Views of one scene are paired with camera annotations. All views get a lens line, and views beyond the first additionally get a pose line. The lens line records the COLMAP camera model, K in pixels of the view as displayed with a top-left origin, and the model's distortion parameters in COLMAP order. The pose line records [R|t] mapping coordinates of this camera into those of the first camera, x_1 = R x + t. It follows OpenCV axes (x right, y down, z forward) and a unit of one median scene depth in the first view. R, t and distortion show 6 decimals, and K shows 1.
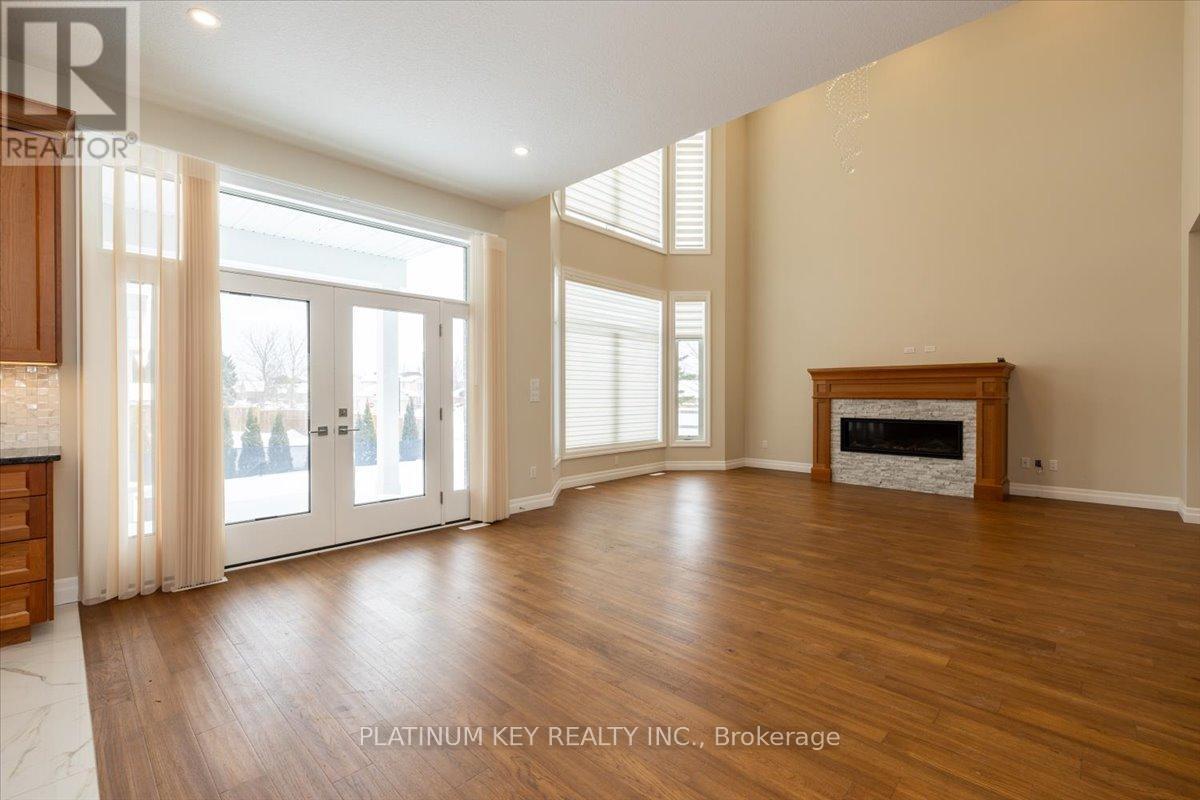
lens RADIAL K [[520.0, 0, 597.4], [0, 520.0, 396.1], [0, 0, 1]] dist [0.003474, 0.000490]
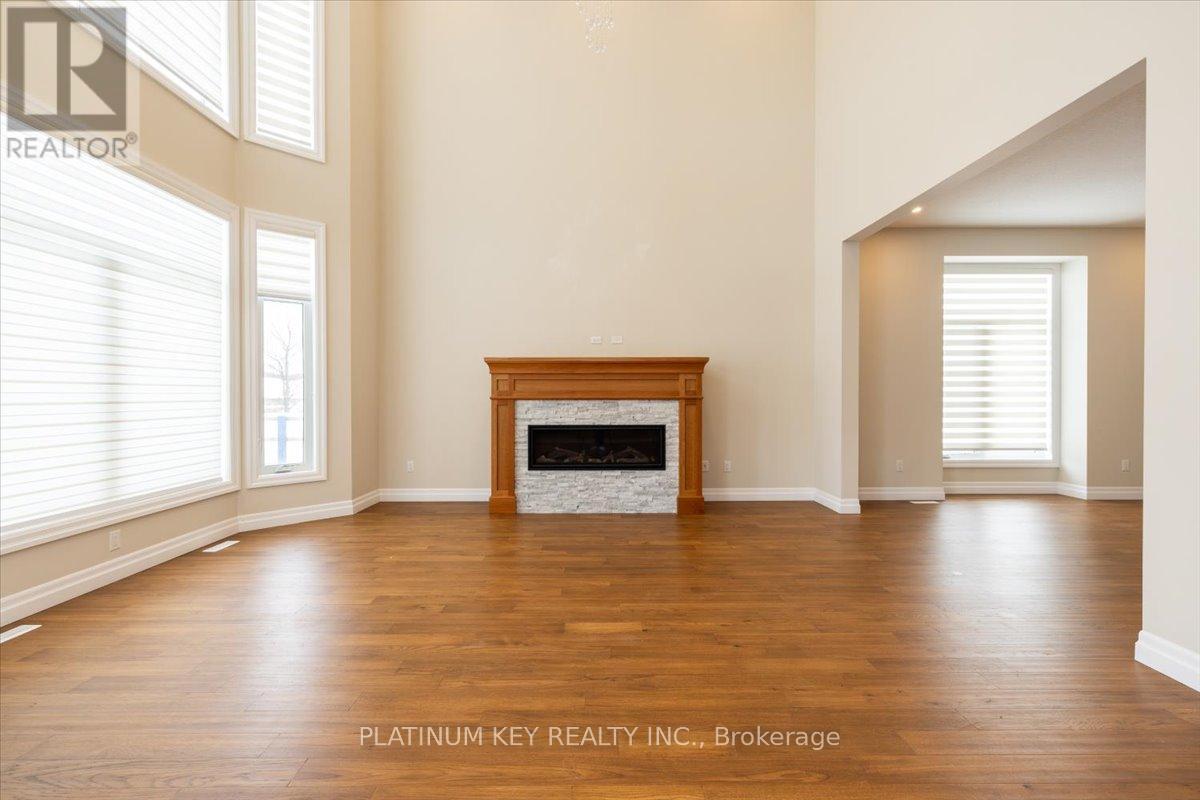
lens RADIAL K [[520.0, 0, 597.4], [0, 520.0, 396.1], [0, 0, 1]] dist [0.003474, 0.000490]
pose [[0.715158, -0.005596, 0.698941, 0.021855], [0.003288, 0.999984, 0.004642, -0.002823], [-0.698955, -0.001022, 0.715165, 0.401990]]
